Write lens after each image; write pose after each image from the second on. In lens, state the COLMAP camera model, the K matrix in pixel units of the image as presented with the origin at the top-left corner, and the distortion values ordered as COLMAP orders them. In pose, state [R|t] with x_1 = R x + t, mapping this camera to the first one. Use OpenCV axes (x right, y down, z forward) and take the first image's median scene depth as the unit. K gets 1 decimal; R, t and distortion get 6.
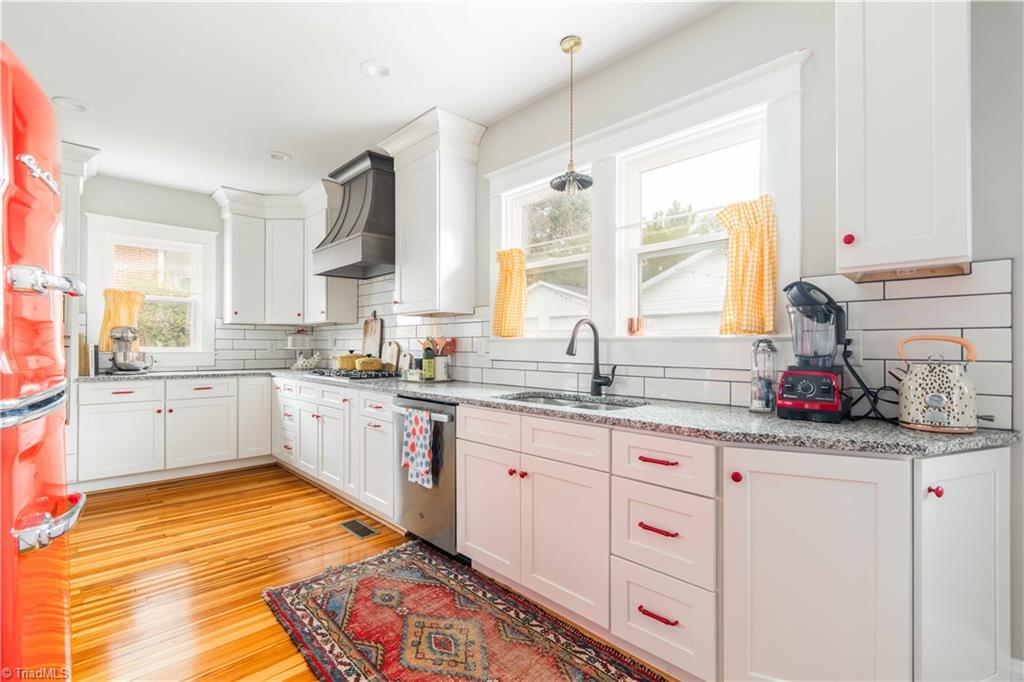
lens RADIAL K [[468.2, 0, 514.2], [0, 468.2, 346.0], [0, 0, 1]] dist [-0.006876, 0.000909]
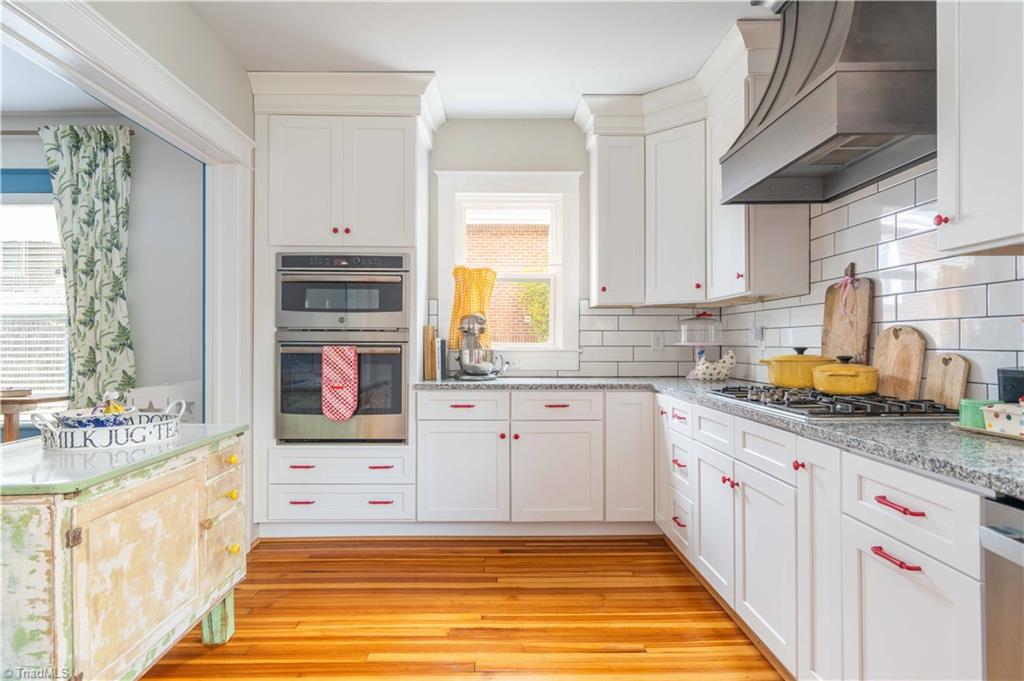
lens RADIAL K [[599.6, 0, 501.7], [0, 599.6, 339.5], [0, 0, 1]] dist [0.014486, -0.002808]
pose [[0.727417, -0.007690, -0.686153, -0.167411], [0.004420, 0.999969, -0.006522, 0.004085], [0.686181, 0.001711, 0.727428, 0.384378]]
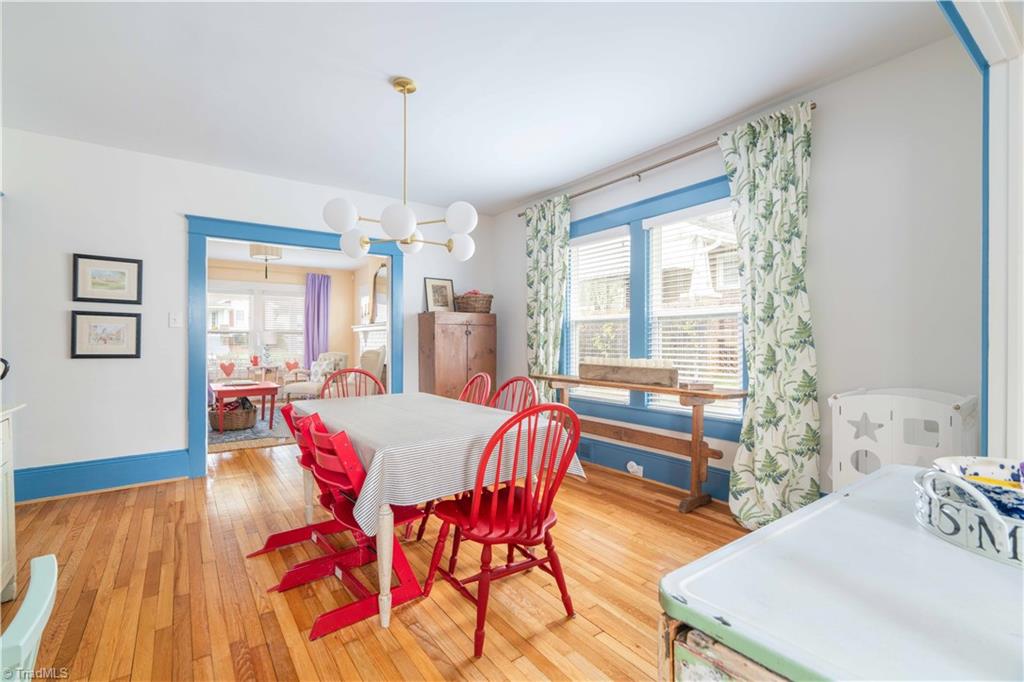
lens RADIAL K [[468.2, 0, 507.0], [0, 468.2, 344.4], [0, 0, 1]] dist [-0.006876, 0.000909]
pose [[-0.156366, 0.000945, -0.987699, -0.579024], [0.000931, 0.999999, 0.000809, 0.006098], [0.987699, -0.000793, -0.156367, 0.343688]]
